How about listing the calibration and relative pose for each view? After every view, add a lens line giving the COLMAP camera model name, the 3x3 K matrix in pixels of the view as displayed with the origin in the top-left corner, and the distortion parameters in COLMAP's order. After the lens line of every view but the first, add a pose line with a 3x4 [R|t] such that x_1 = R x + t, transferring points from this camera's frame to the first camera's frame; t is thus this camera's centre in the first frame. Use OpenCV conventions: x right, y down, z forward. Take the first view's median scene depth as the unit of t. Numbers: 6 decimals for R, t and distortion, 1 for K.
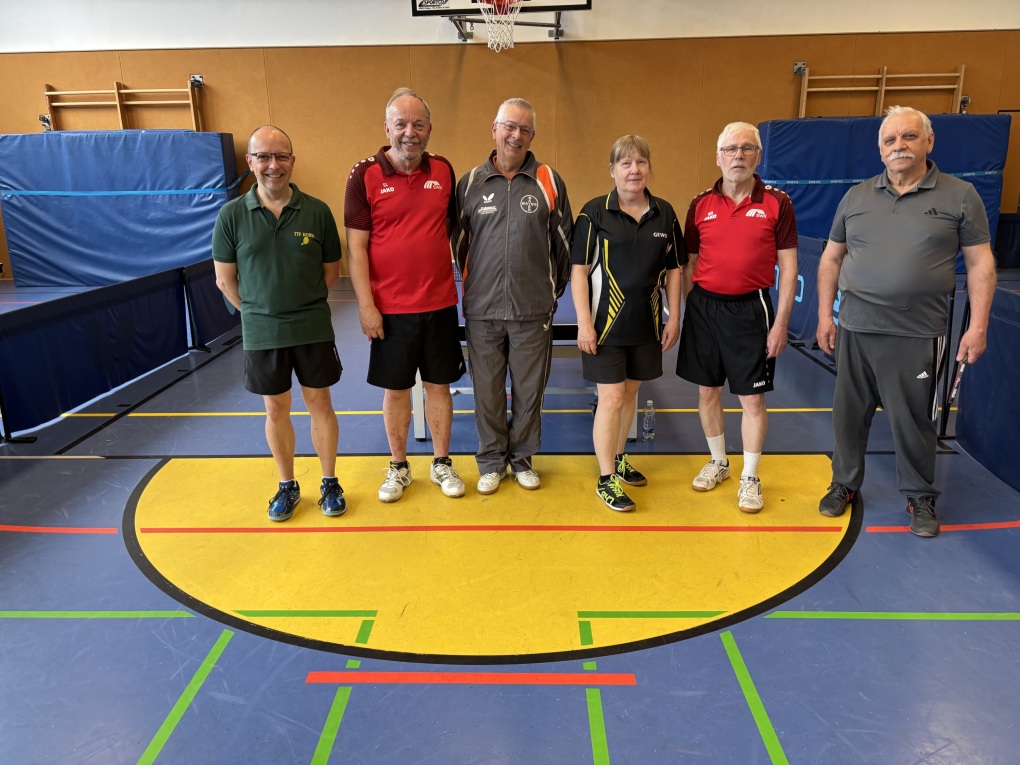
lens RADIAL K [[774.5, 0, 507.7], [0, 774.5, 384.4], [0, 0, 1]] dist [0.047645, -0.049383]
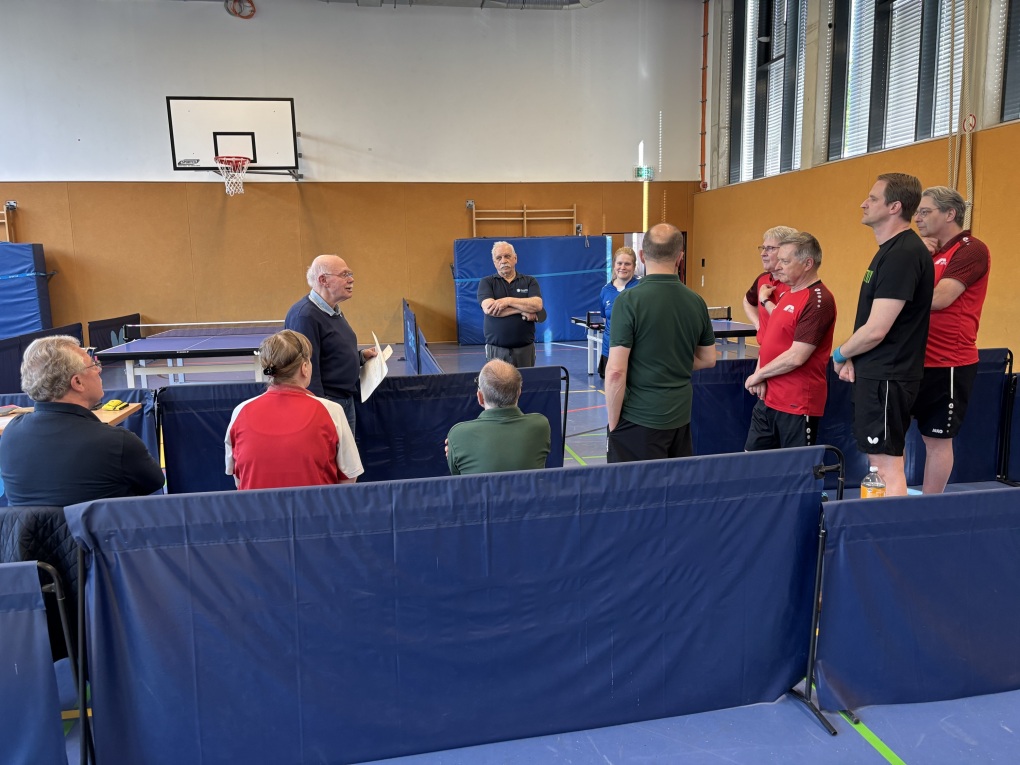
lens RADIAL K [[774.5, 0, 515.5], [0, 774.5, 396.7], [0, 0, 1]] dist [0.047645, -0.049383]
pose [[0.980087, -0.034586, 0.195535, 0.159969], [0.055635, 0.993103, -0.103201, 0.109711], [-0.190617, 0.112025, 0.975252, -0.398589]]
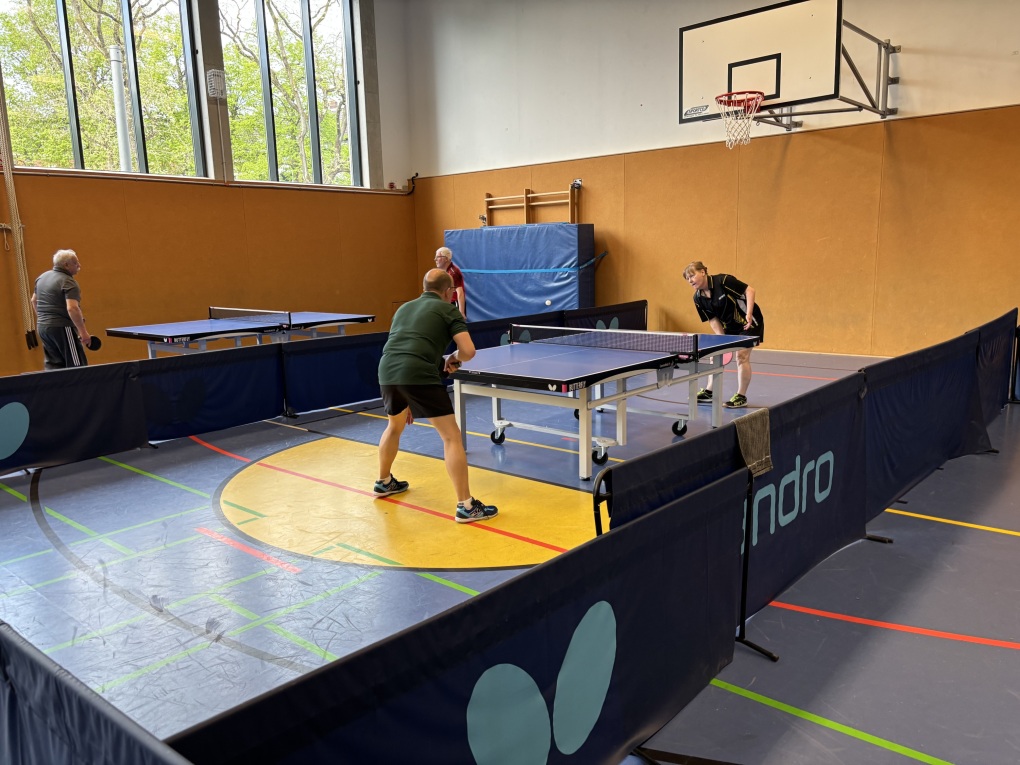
lens RADIAL K [[774.5, 0, 503.7], [0, 774.5, 397.2], [0, 0, 1]] dist [0.047645, -0.049383]
pose [[0.772251, 0.113003, -0.625187, 0.345450], [-0.159910, 0.986946, -0.019135, -0.004829], [0.614864, 0.114751, 0.780240, -0.014431]]
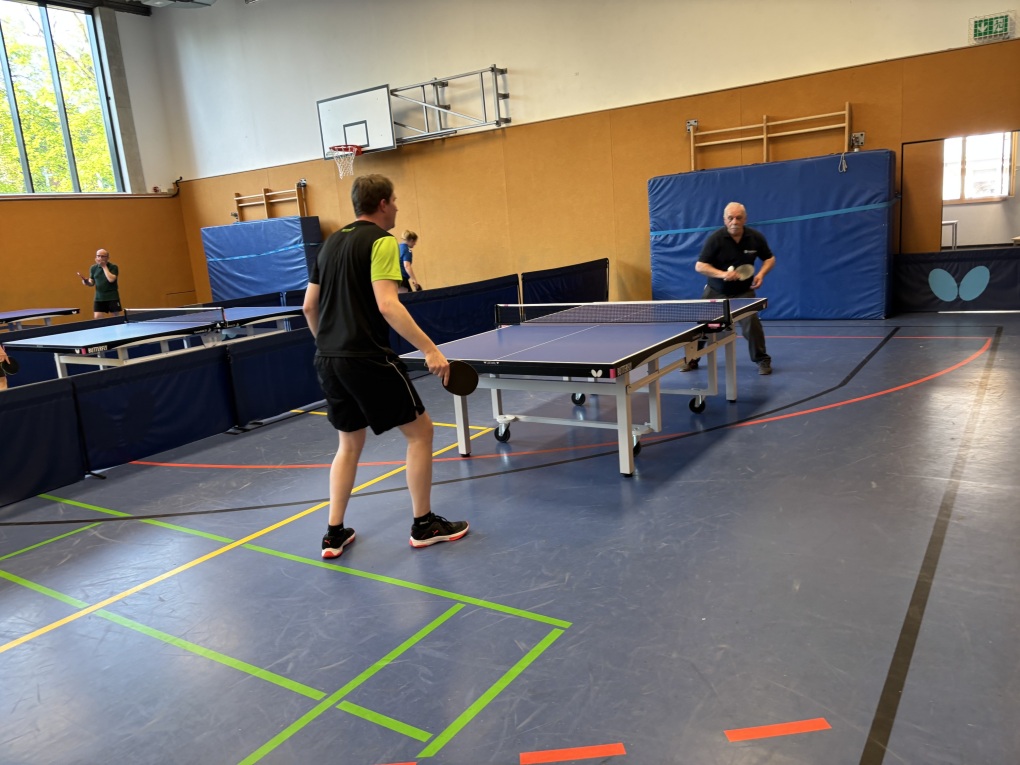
lens RADIAL K [[774.5, 0, 506.3], [0, 774.5, 389.3], [0, 0, 1]] dist [0.047645, -0.049383]
pose [[0.843393, 0.058932, -0.534055, 0.754274], [-0.079662, 0.996696, -0.015821, -0.008100], [0.531358, 0.055887, 0.845302, -0.015446]]
